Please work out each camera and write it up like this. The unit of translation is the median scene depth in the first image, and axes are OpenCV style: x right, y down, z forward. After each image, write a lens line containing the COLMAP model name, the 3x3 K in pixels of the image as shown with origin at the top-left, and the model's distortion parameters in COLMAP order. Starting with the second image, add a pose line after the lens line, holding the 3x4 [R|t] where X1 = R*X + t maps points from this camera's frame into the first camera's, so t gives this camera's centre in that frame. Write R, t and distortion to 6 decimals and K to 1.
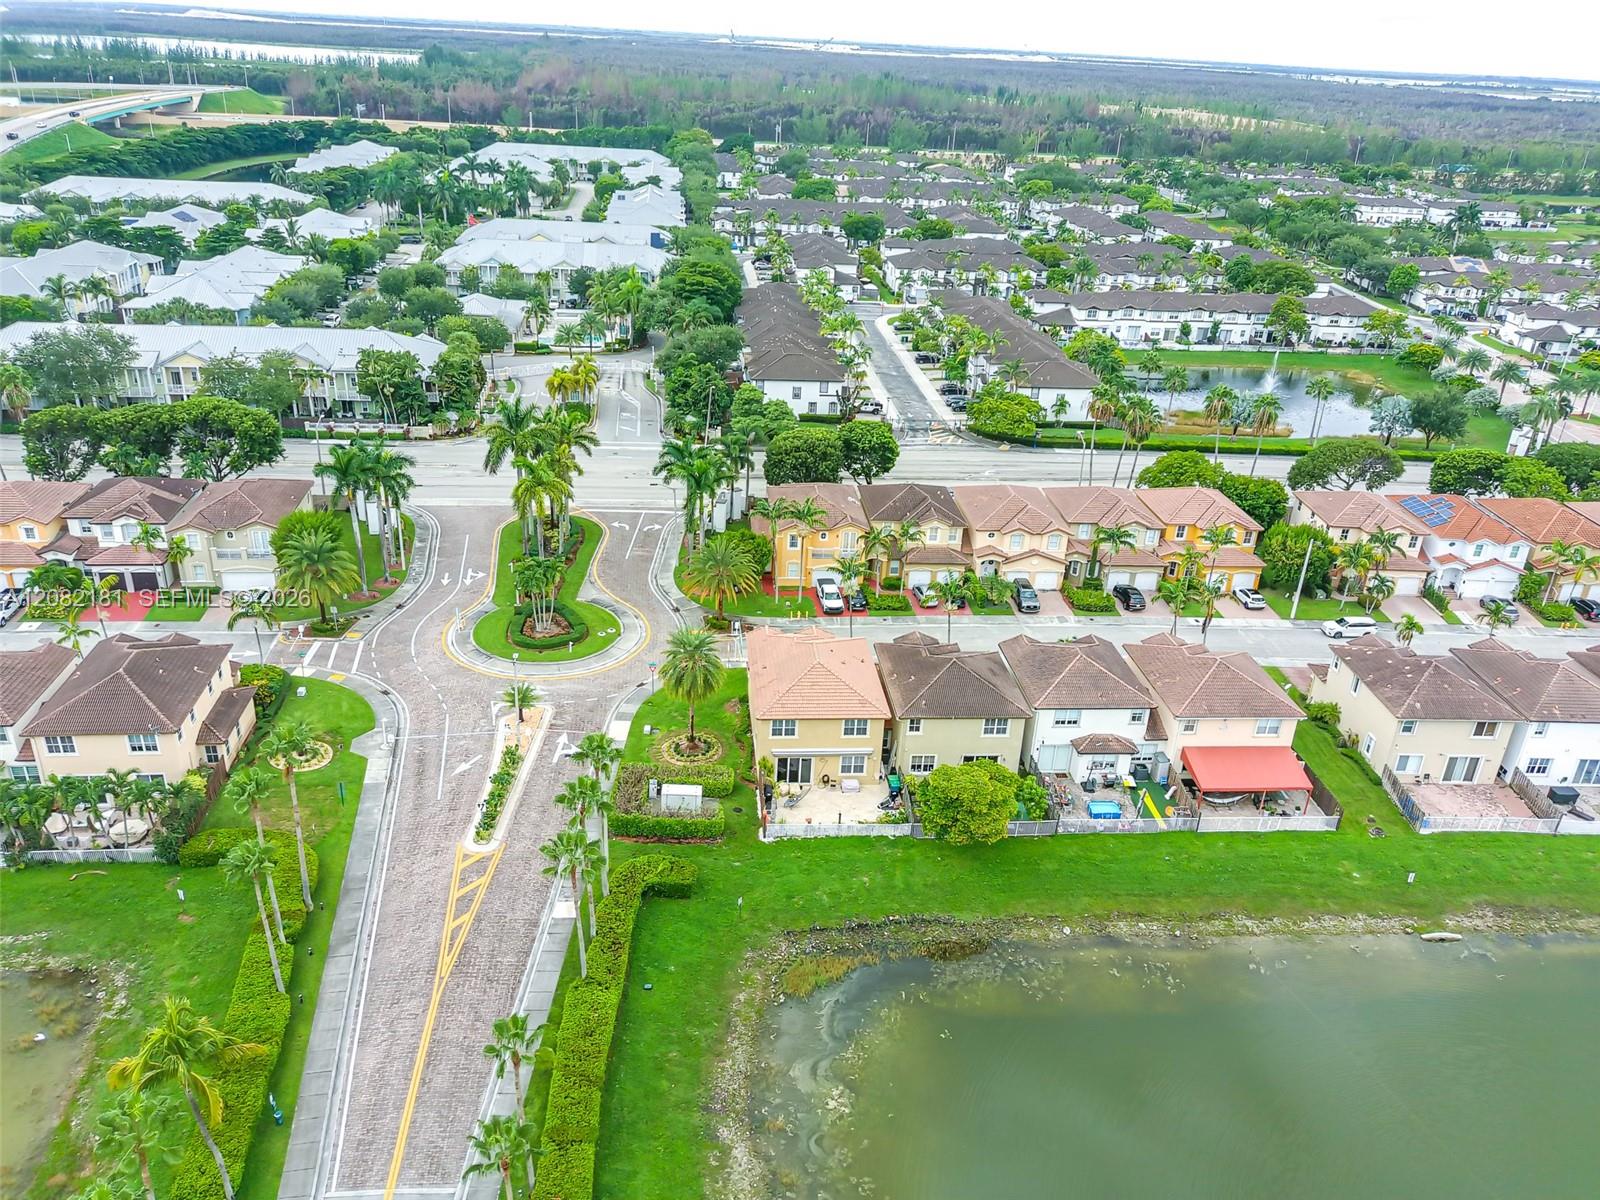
lens RADIAL K [[1196.2, 0, 800.0], [0, 1196.2, 600.0], [0, 0, 1]] dist [0.111806, -0.188656]
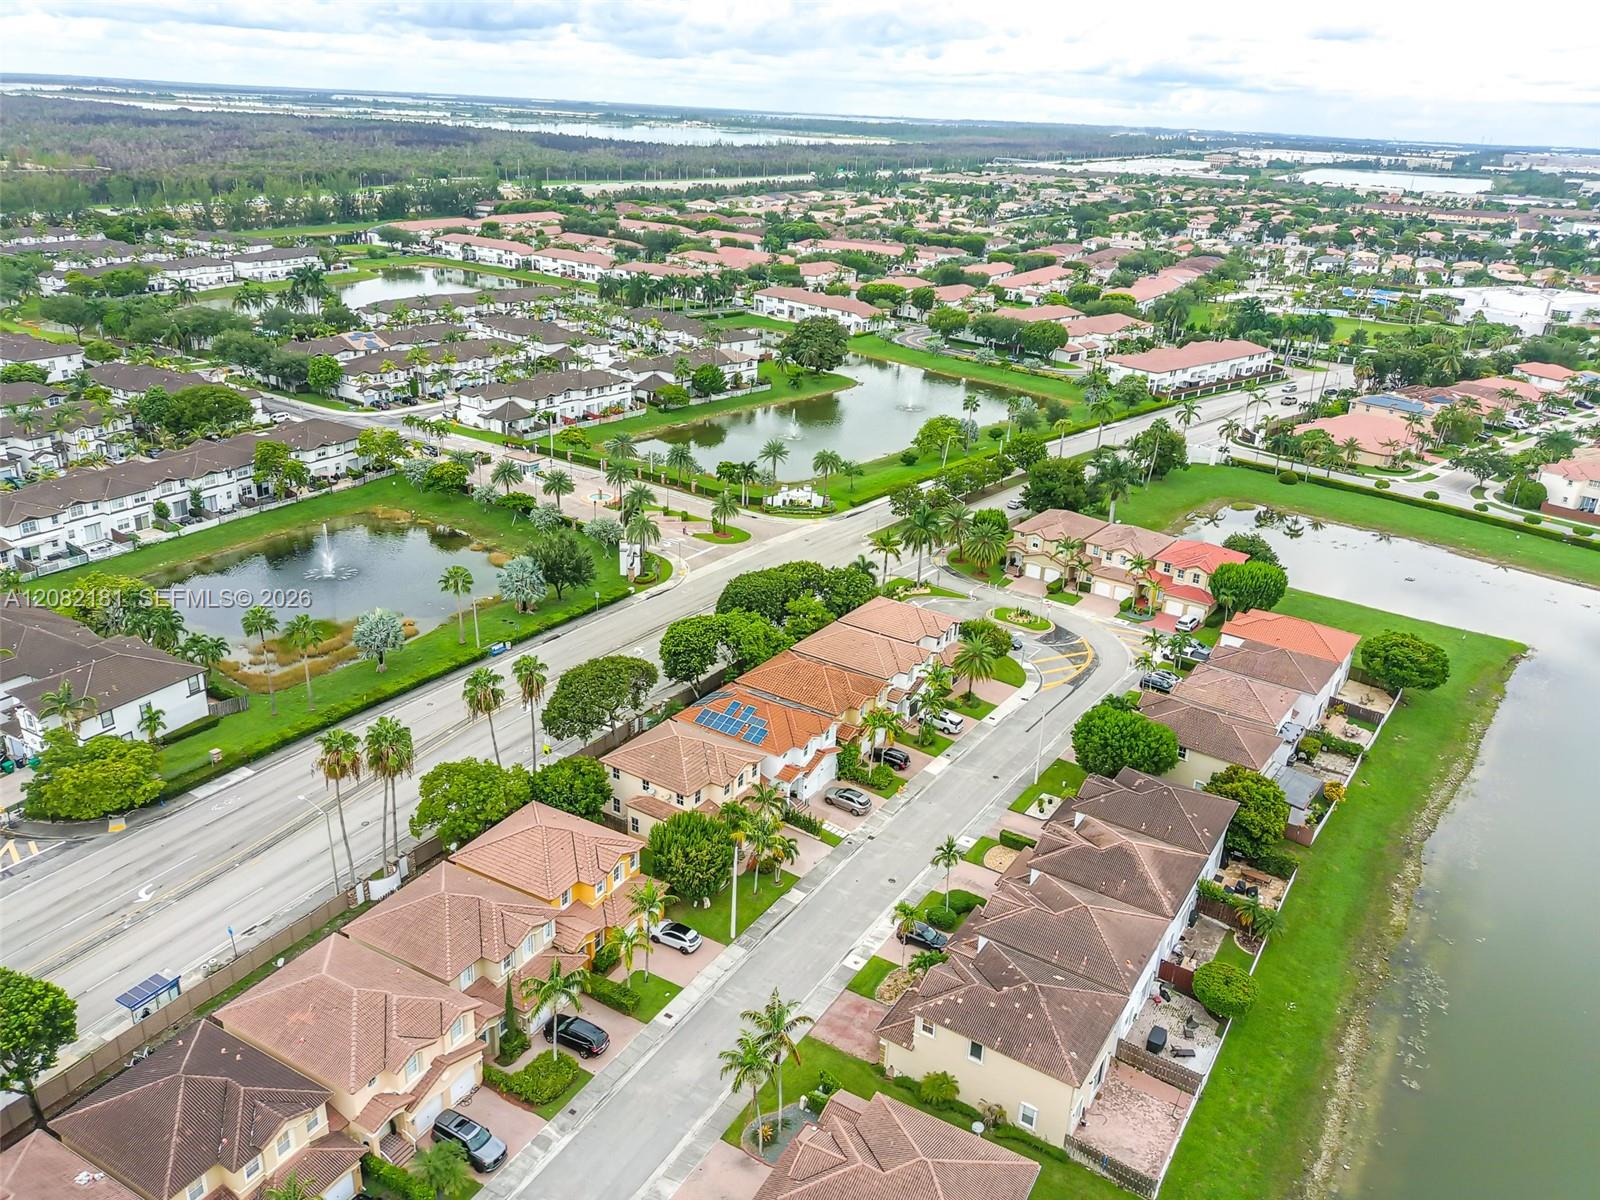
lens RADIAL K [[1196.2, 0, 800.0], [0, 1196.2, 600.0], [0, 0, 1]] dist [0.111806, -0.188656]
pose [[0.564031, -0.332806, 0.755718, -0.051516], [0.333032, 0.929135, 0.160617, -0.160544], [-0.755618, 0.161086, 0.634896, 0.221138]]
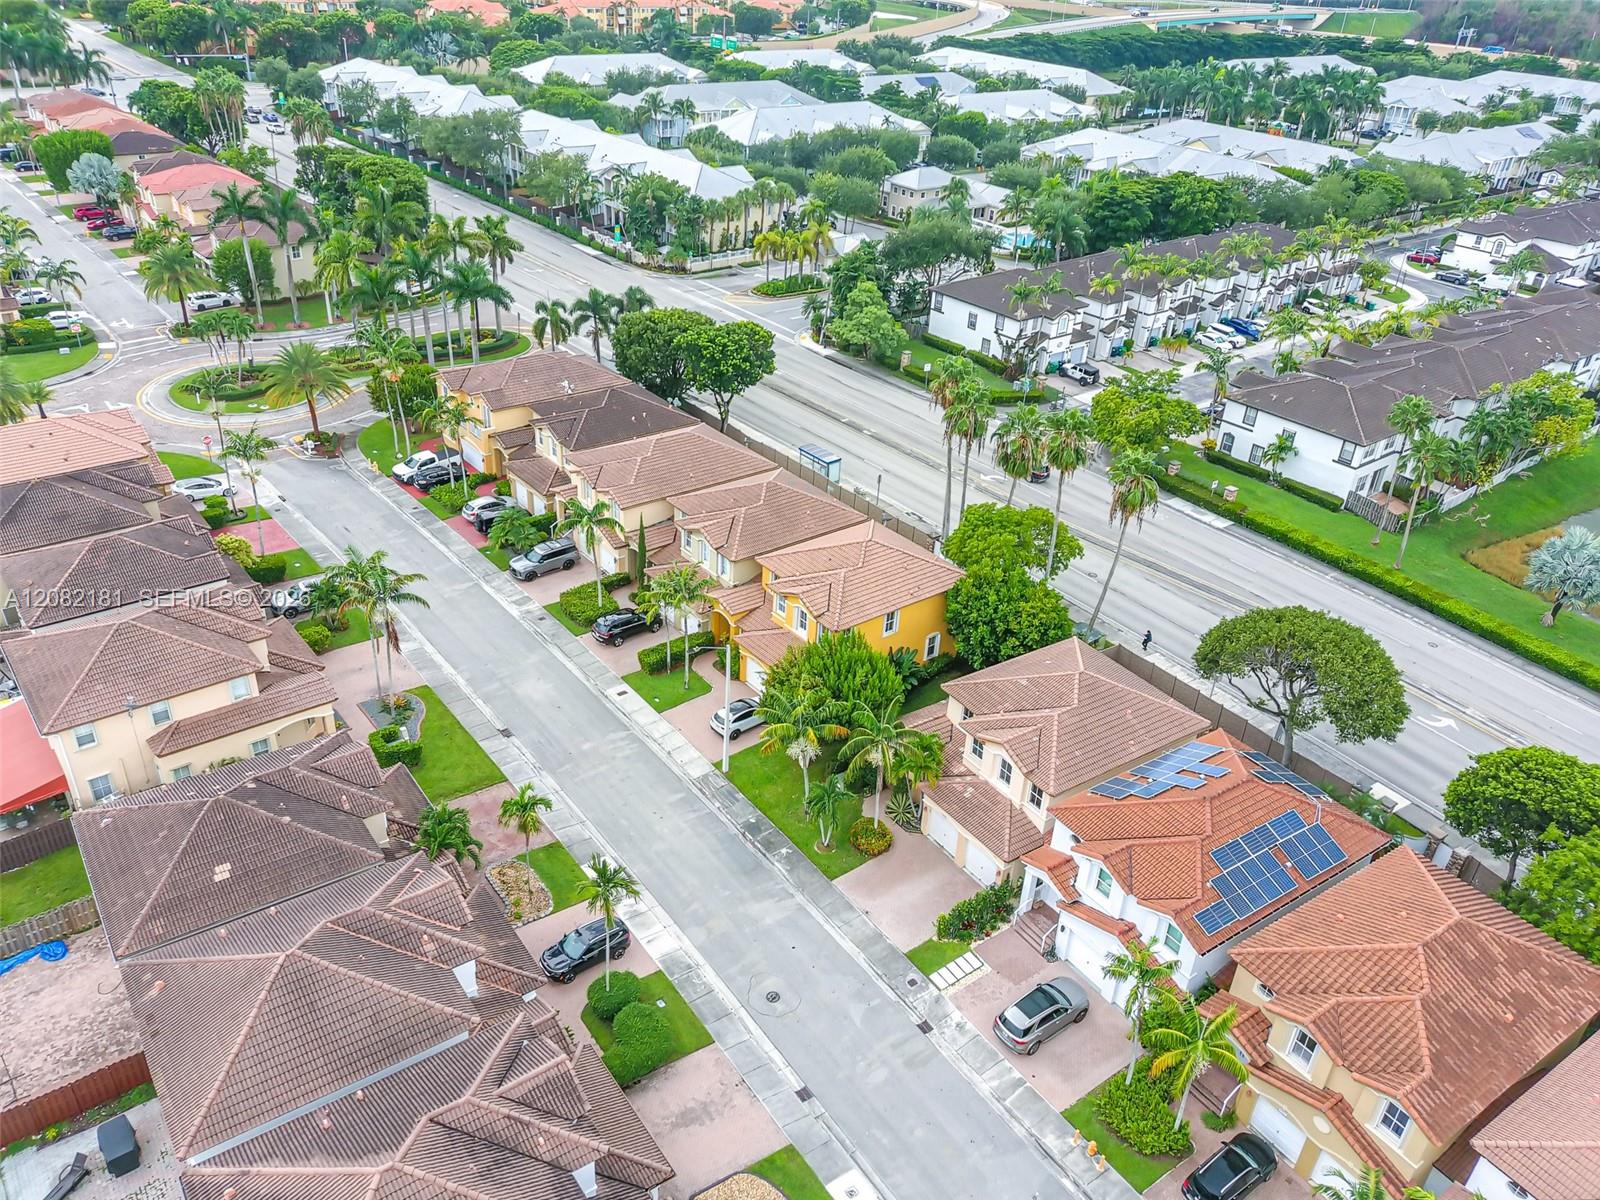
lens RADIAL K [[1196.2, 0, 800.0], [0, 1196.2, 600.0], [0, 0, 1]] dist [0.111806, -0.188656]
pose [[0.551729, 0.400374, -0.731639, 0.421129], [-0.376382, 0.902358, 0.209966, -0.098964], [0.744266, 0.159532, 0.648551, 0.339117]]
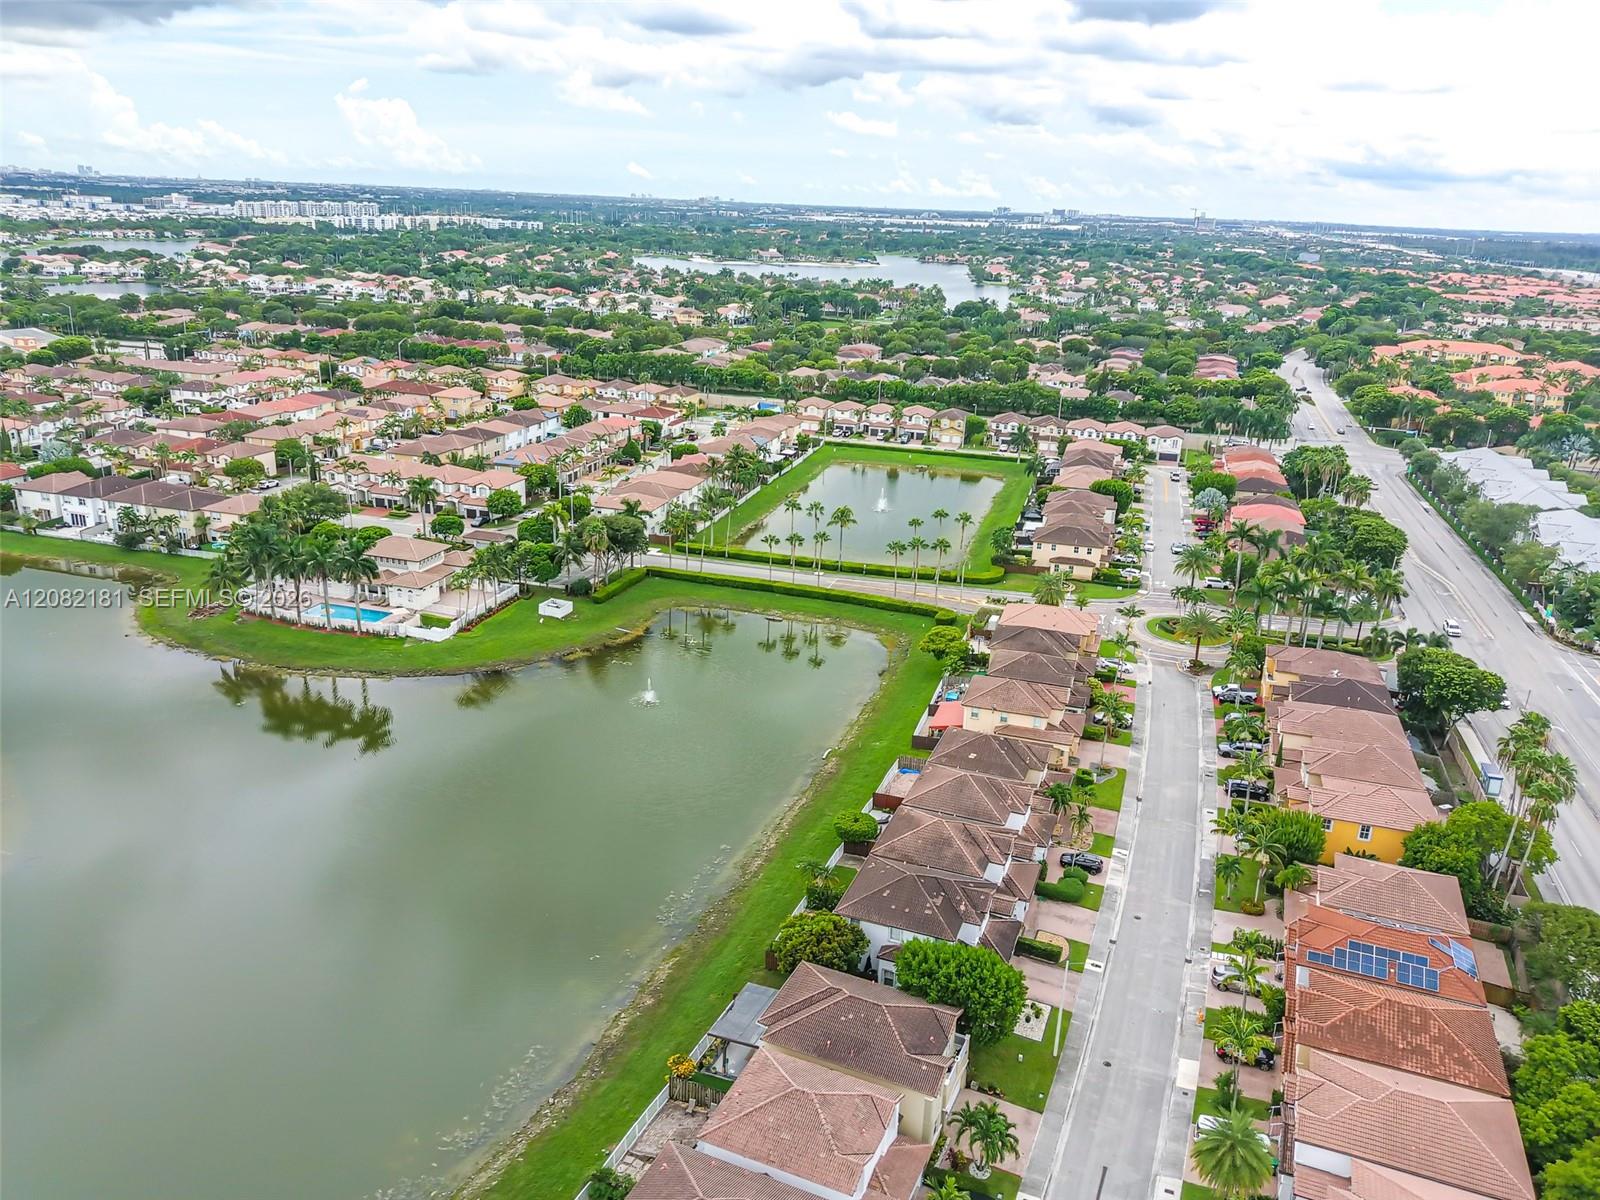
lens RADIAL K [[1196.2, 0, 800.0], [0, 1196.2, 600.0], [0, 0, 1]] dist [0.111806, -0.188656]
pose [[-0.381534, 0.230557, -0.895140, 0.739672], [-0.440325, 0.806129, 0.395310, -0.215628], [0.812740, 0.544977, -0.206046, 0.420379]]
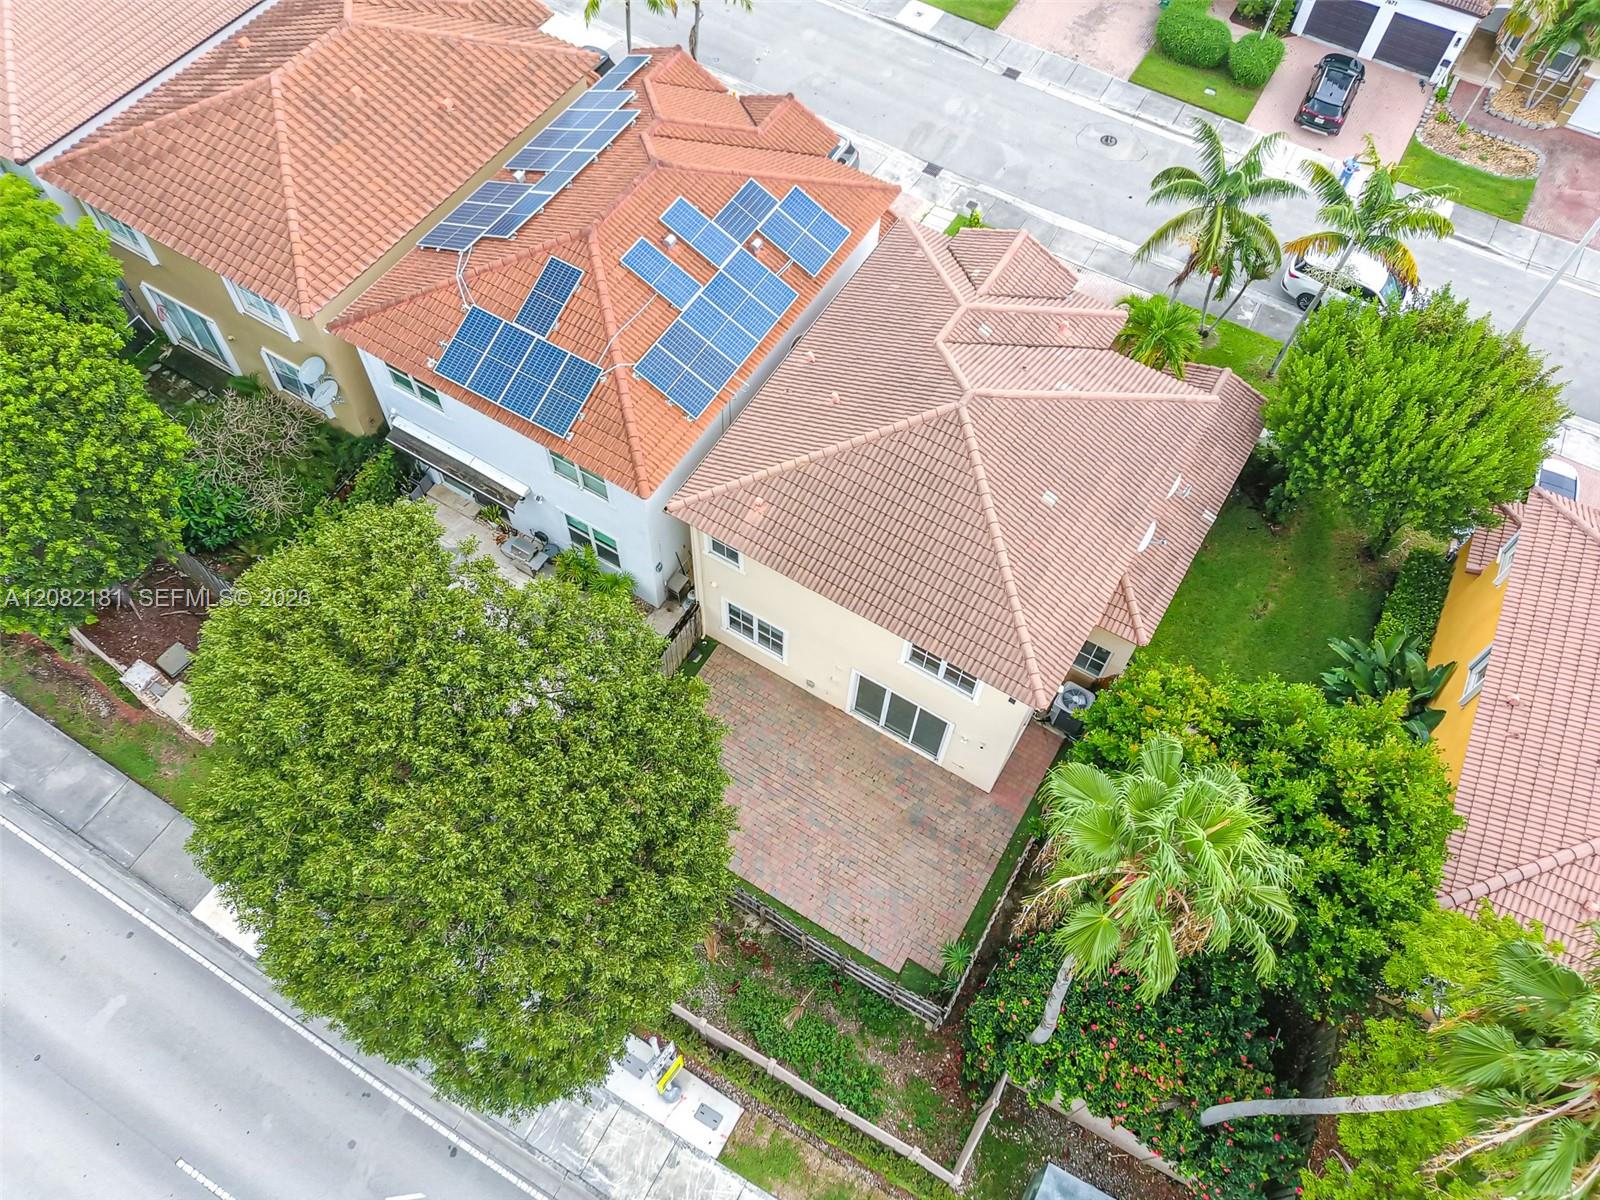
lens RADIAL K [[1196.2, 0, 800.0], [0, 1196.2, 600.0], [0, 0, 1]] dist [0.111806, -0.188656]
pose [[-0.842466, -0.497341, 0.207130, 0.240893], [0.157878, 0.139682, 0.977529, -0.167073], [-0.515098, 0.856236, -0.039158, 0.597903]]
